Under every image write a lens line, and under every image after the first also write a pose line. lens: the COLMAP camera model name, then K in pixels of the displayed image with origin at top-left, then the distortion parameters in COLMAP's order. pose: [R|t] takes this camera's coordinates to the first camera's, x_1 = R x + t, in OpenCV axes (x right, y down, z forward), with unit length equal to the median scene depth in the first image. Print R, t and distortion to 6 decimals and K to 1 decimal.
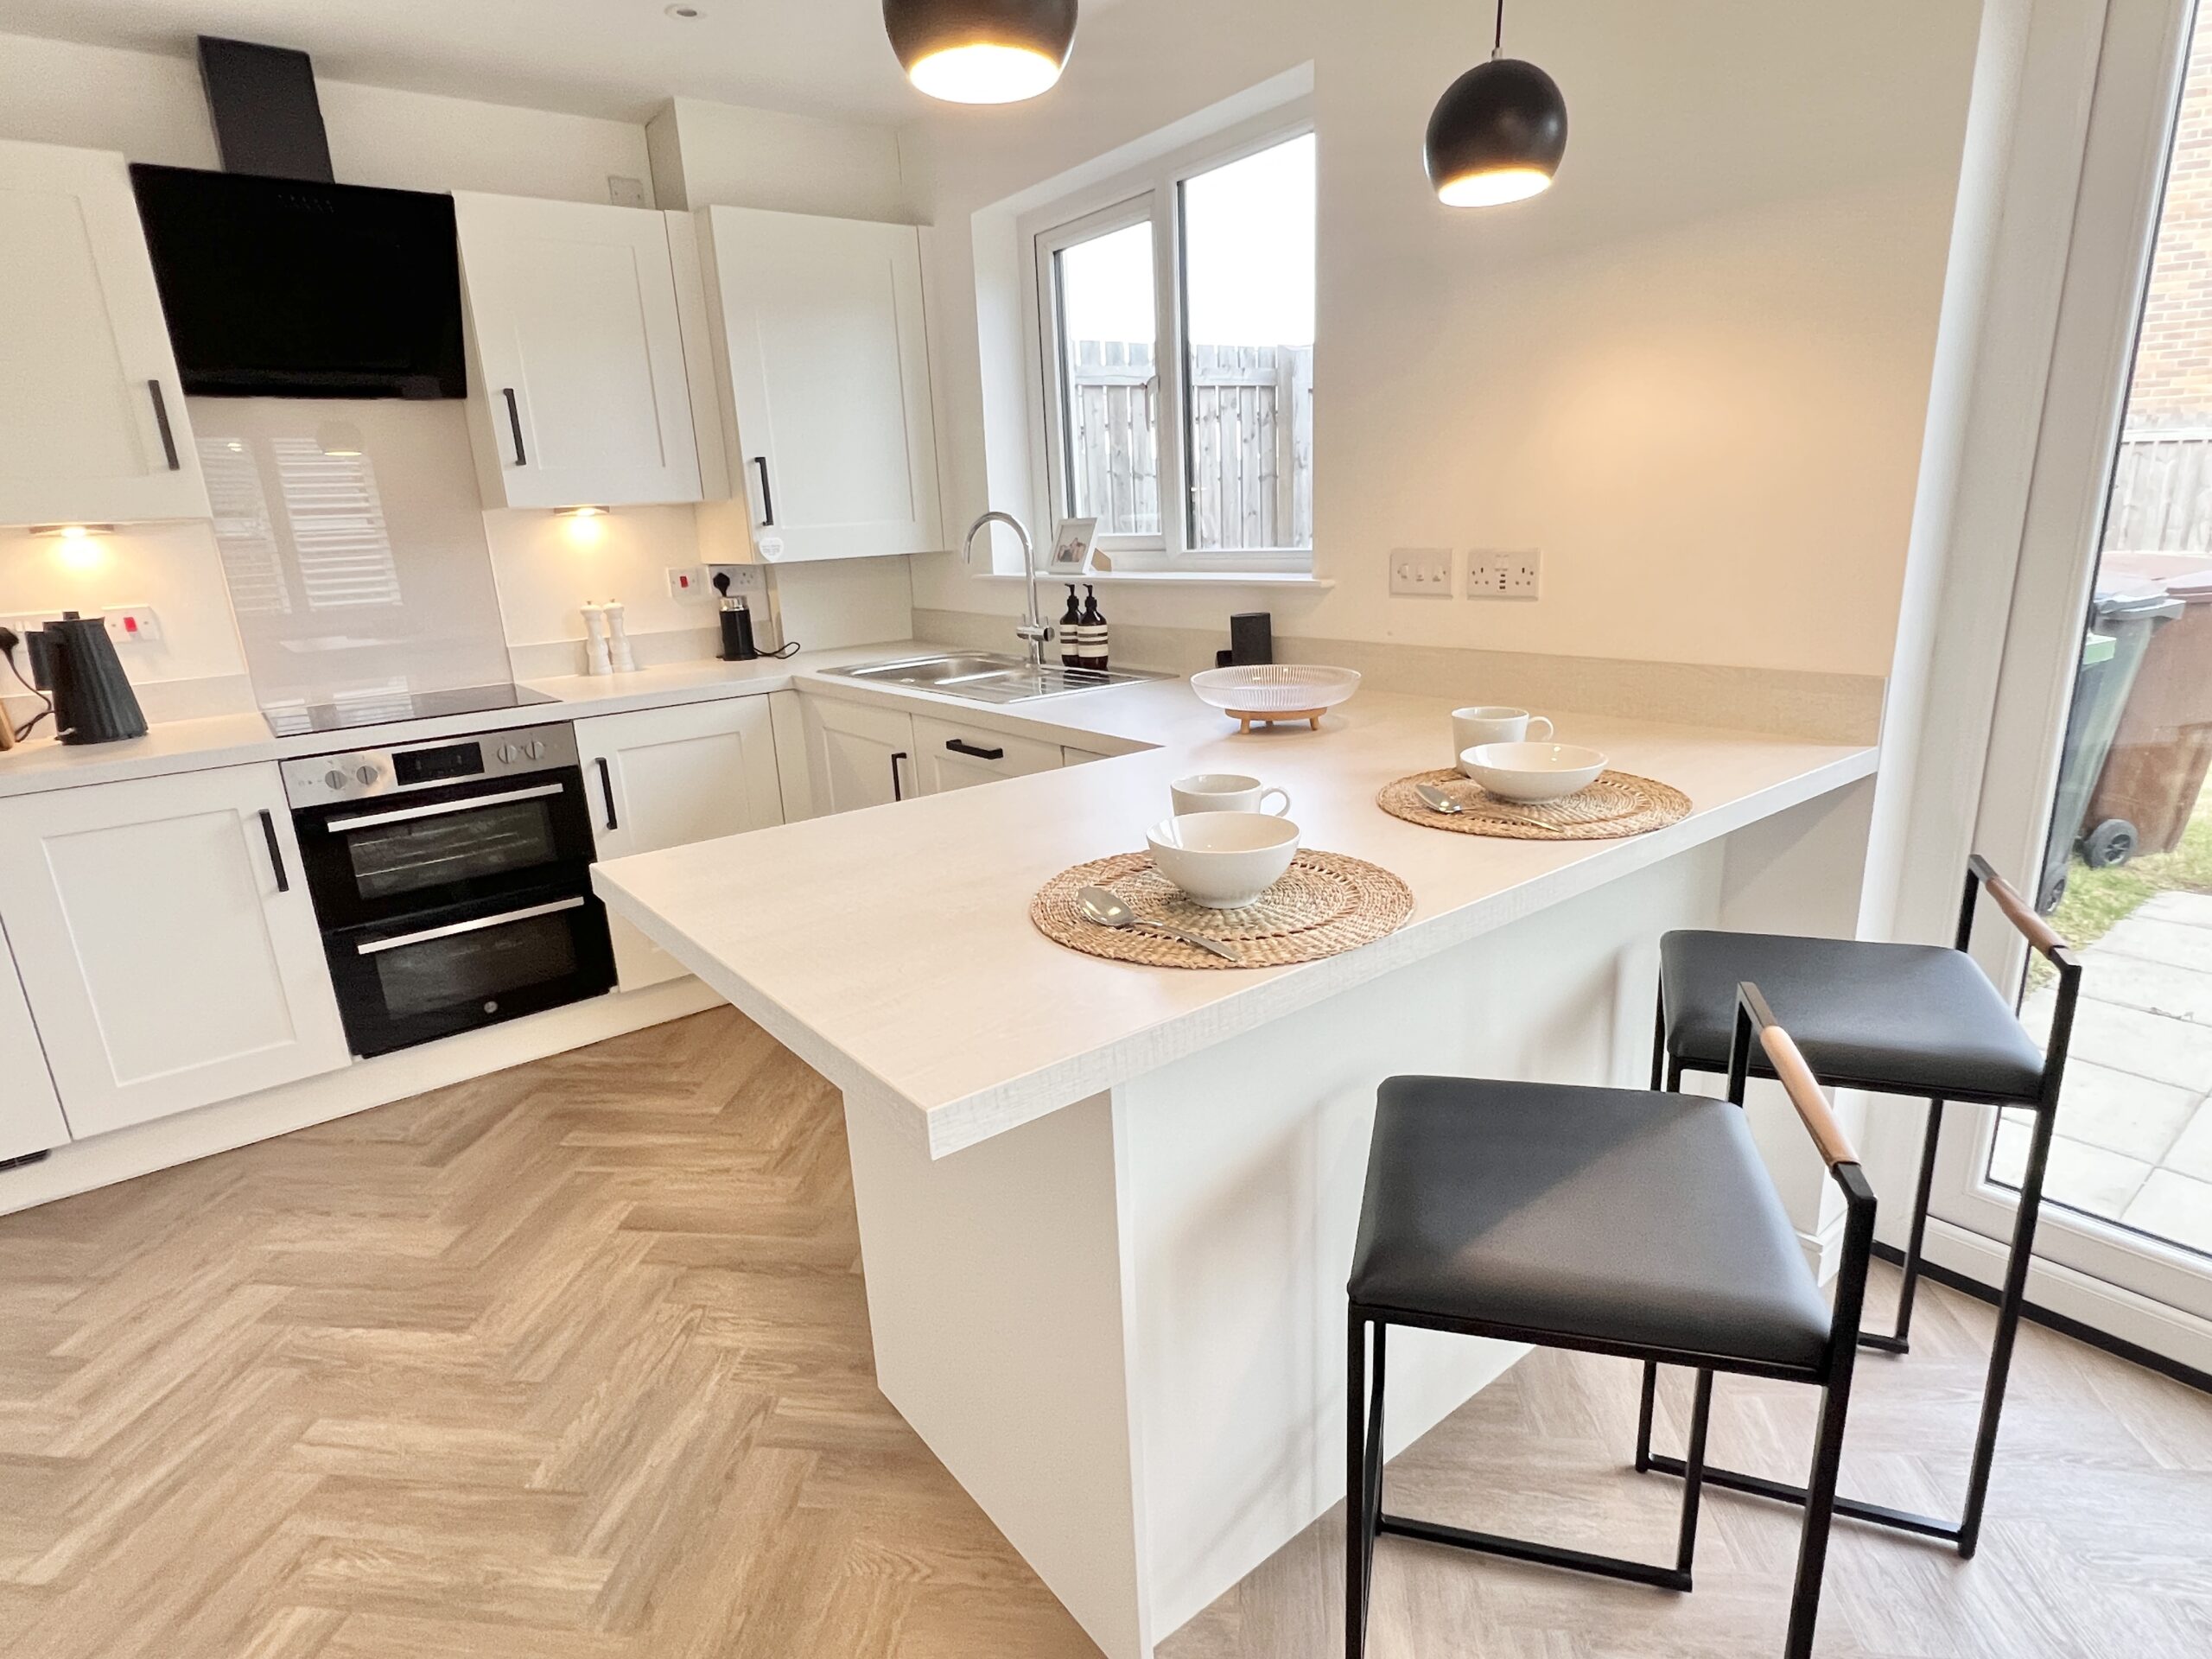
lens RADIAL K [[1153.3, 0, 1106.0], [0, 1153.3, 829.5], [0, 0, 1]] dist [0.002992, 0.000092]
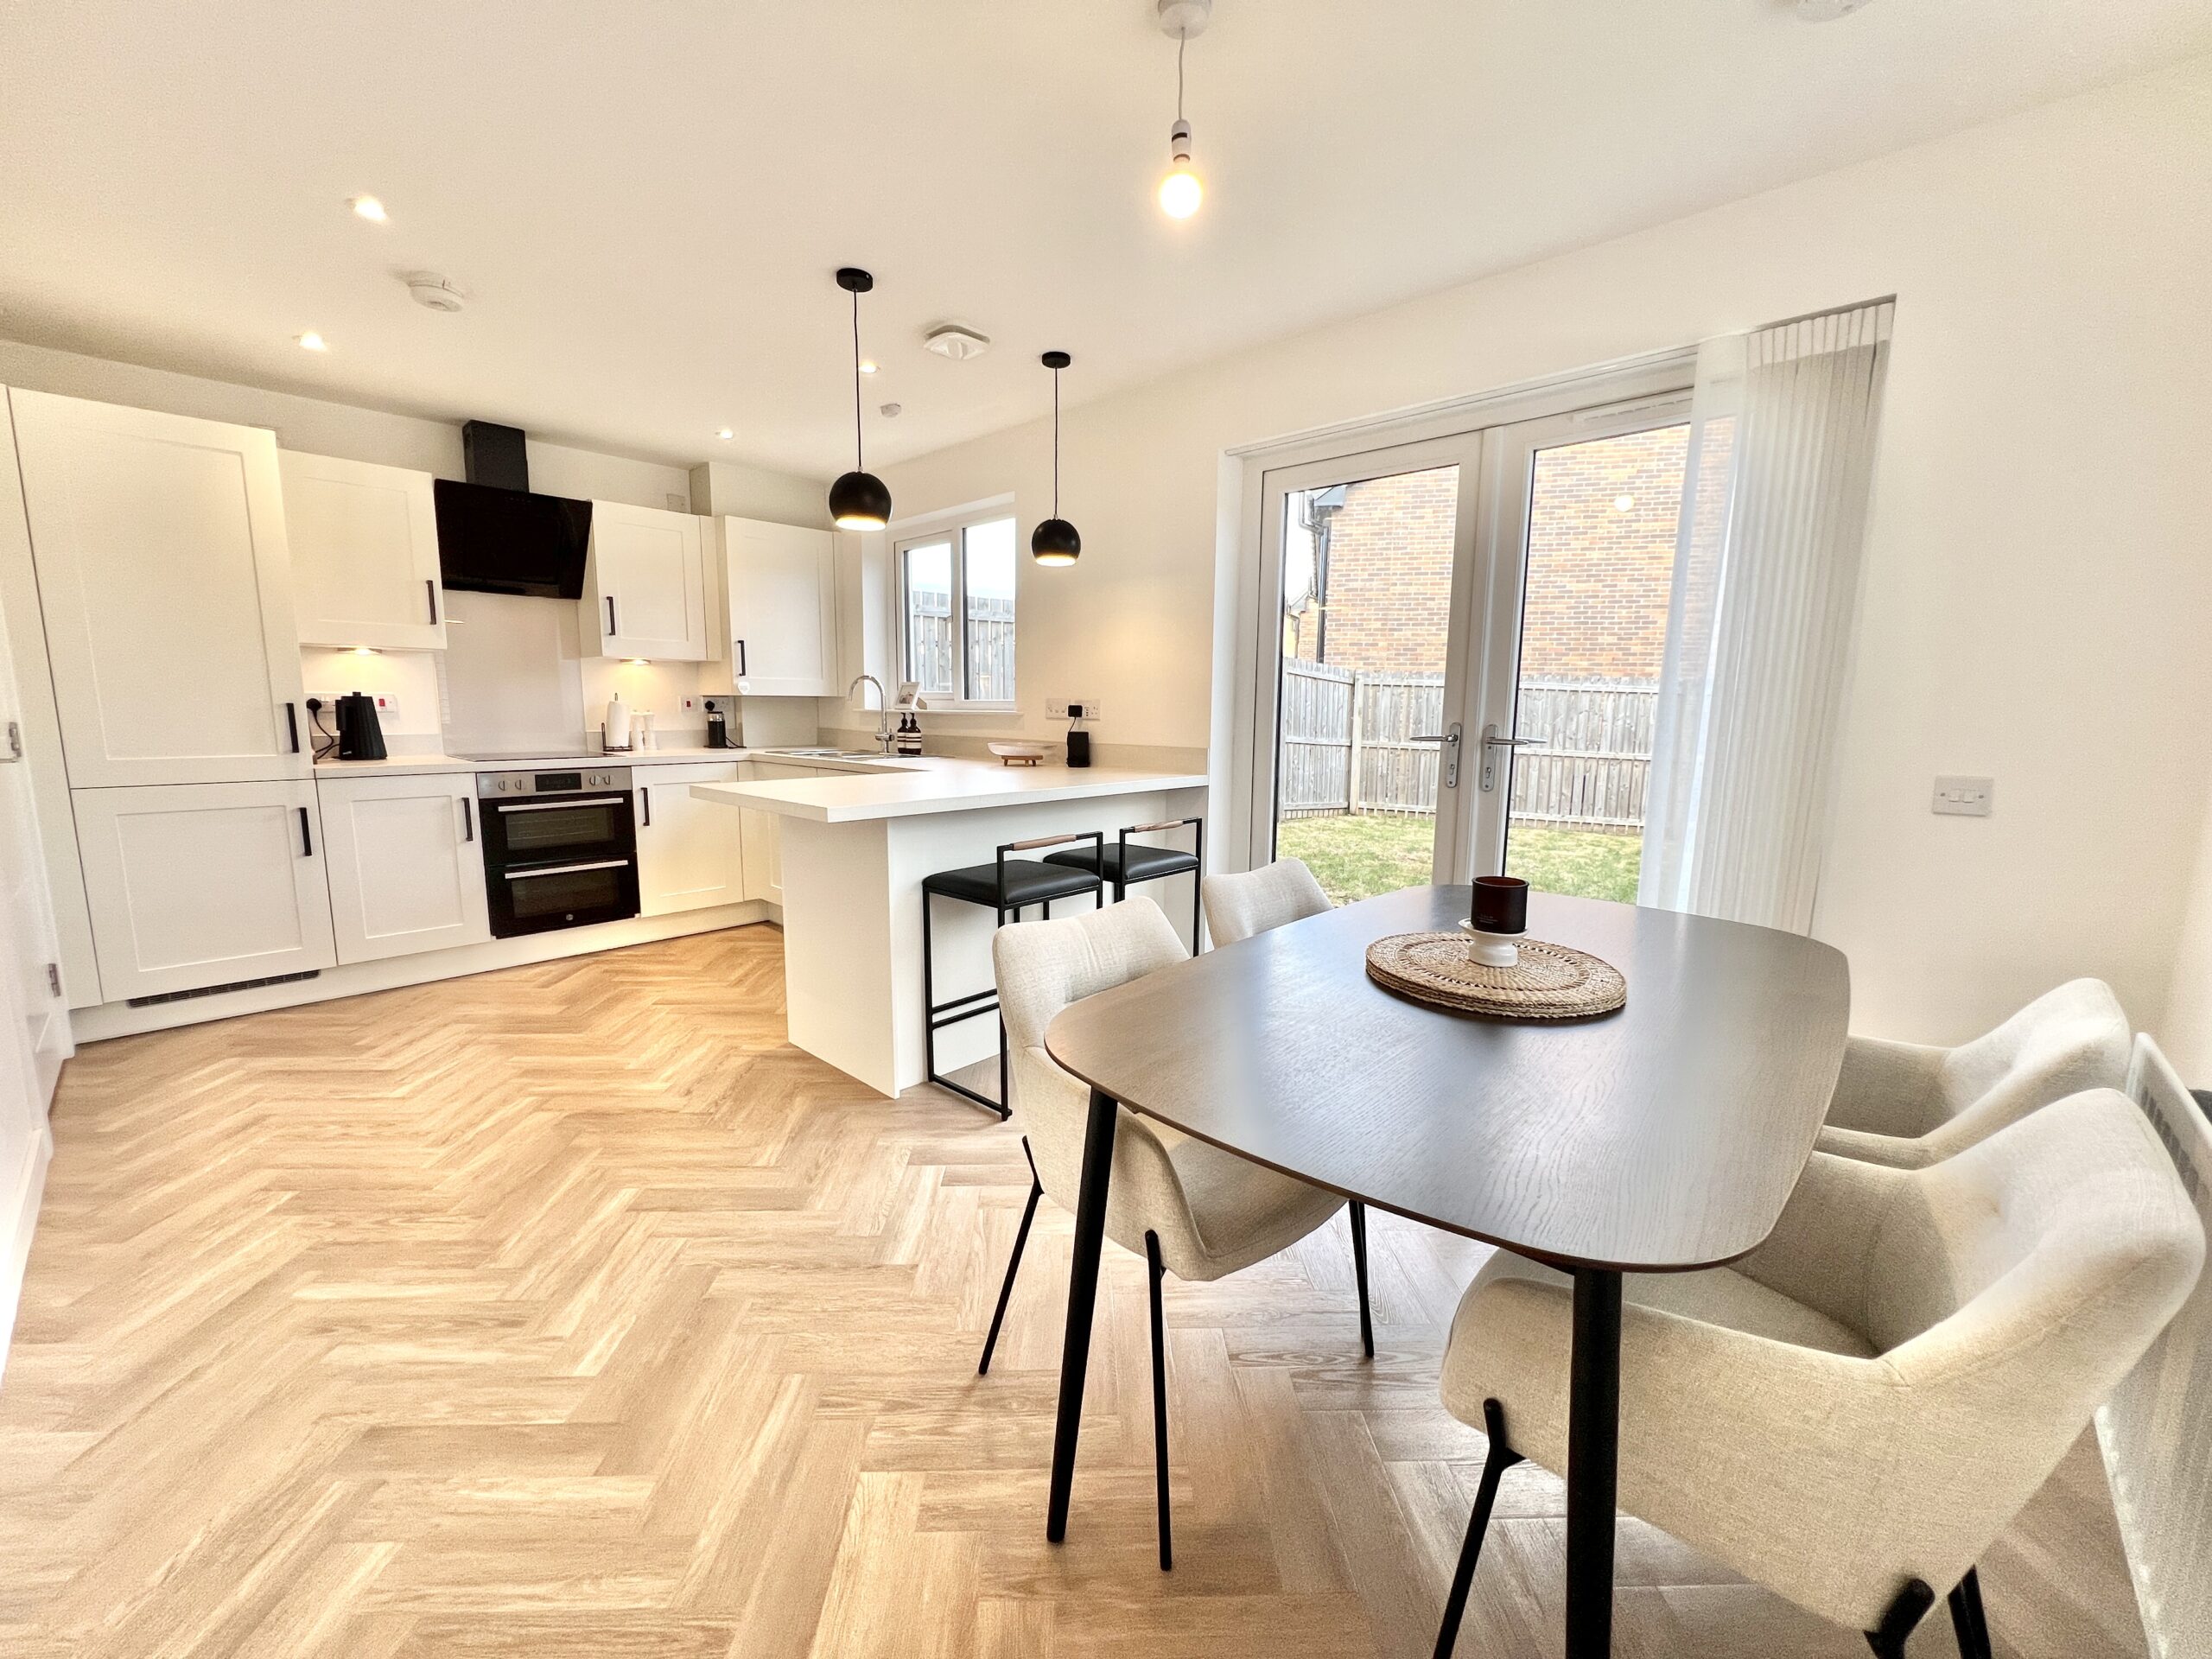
lens RADIAL K [[879.0, 0, 1106.0], [0, 879.0, 829.5], [0, 0, 1]] dist [0.009344, 0.000080]
pose [[0.985727, 0.034934, 0.164688, 0.073556], [-0.013027, 0.991128, -0.132272, 0.190903], [-0.167848, 0.128238, 0.977436, -0.537984]]
